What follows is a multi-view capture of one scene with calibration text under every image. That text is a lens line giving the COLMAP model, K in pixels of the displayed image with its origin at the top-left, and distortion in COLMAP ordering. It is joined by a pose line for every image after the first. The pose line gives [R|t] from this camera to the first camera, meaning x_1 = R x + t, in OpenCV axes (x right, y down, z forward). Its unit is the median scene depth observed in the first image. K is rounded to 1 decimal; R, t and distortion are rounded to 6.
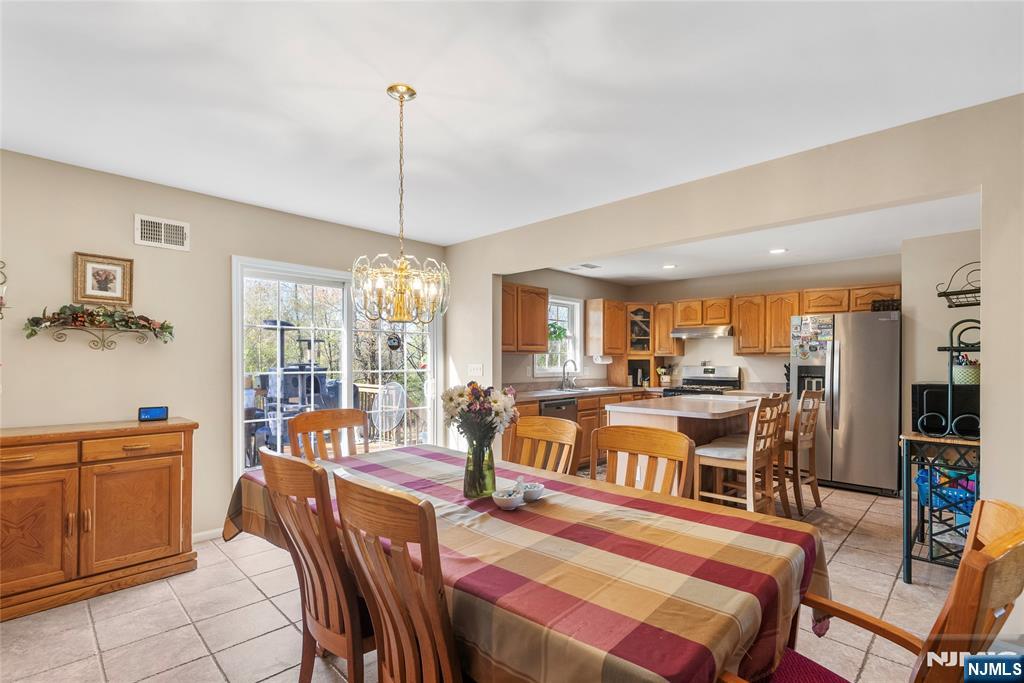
lens RADIAL K [[477.9, 0, 519.1], [0, 477.9, 361.1], [0, 0, 1]] dist [-0.000834, 0.000280]
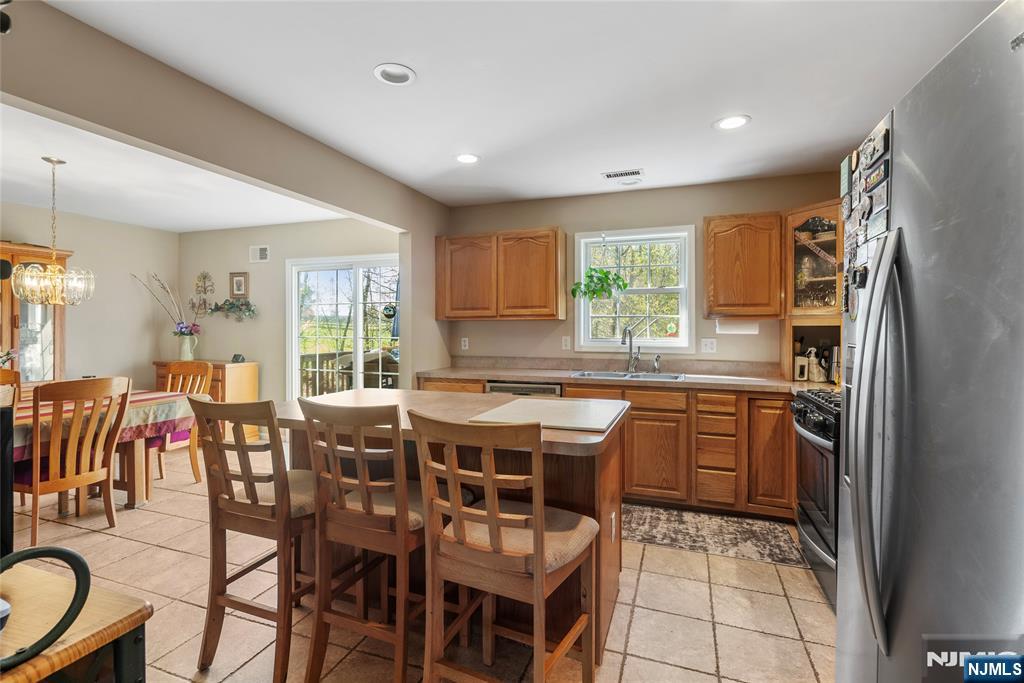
lens RADIAL K [[471.6, 0, 510.9], [0, 471.6, 328.4], [0, 0, 1]] dist [-0.001012, -0.000442]
pose [[0.406086, 0.000742, -0.913834, 0.641363], [-0.000517, 1.000000, 0.000583, -0.001202], [0.913835, 0.000236, 0.406087, 0.624449]]
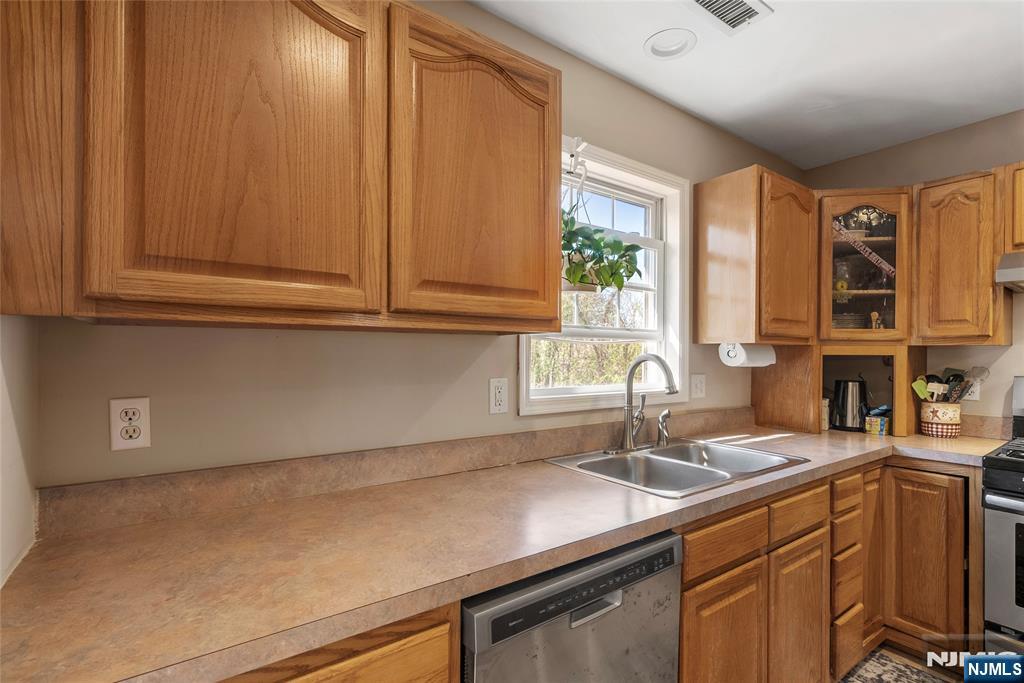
lens RADIAL K [[475.7, 0, 509.3], [0, 475.7, 354.0], [0, 0, 1]] dist [-0.001259, 0.000072]
pose [[0.983735, 0.004362, -0.179573, 0.075930], [-0.004752, 0.999987, -0.001742, -0.002835], [0.179563, 0.002567, 0.983743, 0.718567]]
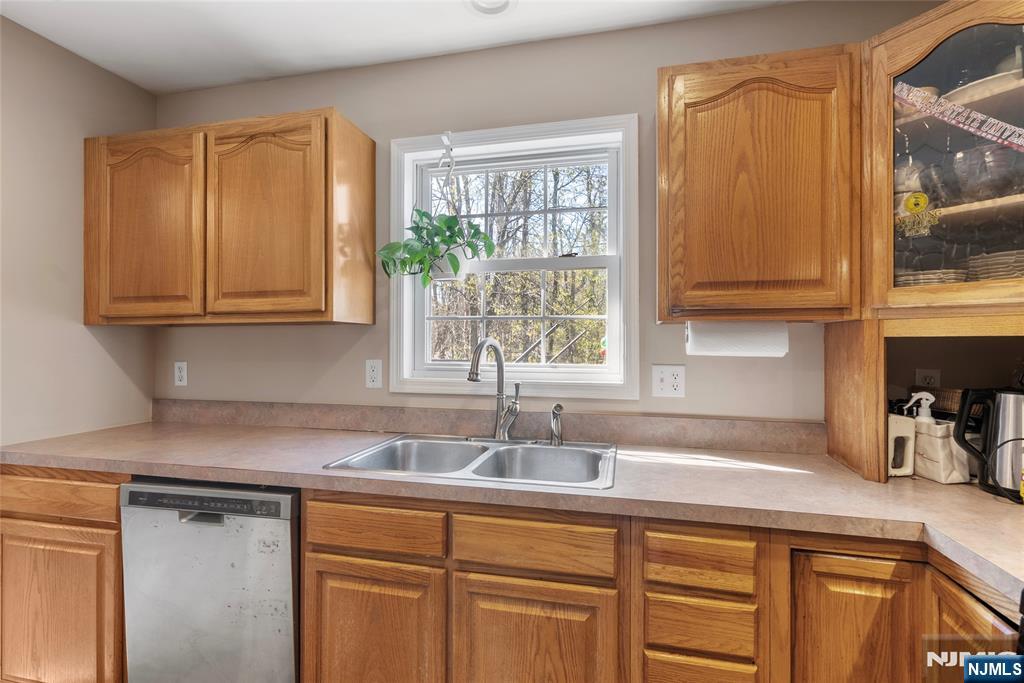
lens RADIAL K [[479.0, 0, 512.0], [0, 479.0, 341.5], [0, 0, 1]] dist [-0.000909, -0.000013]
pose [[0.510850, -0.001261, -0.859669, 0.364626], [-0.001157, 0.999997, -0.002155, -0.001271], [0.859669, 0.002096, 0.510847, 0.902412]]
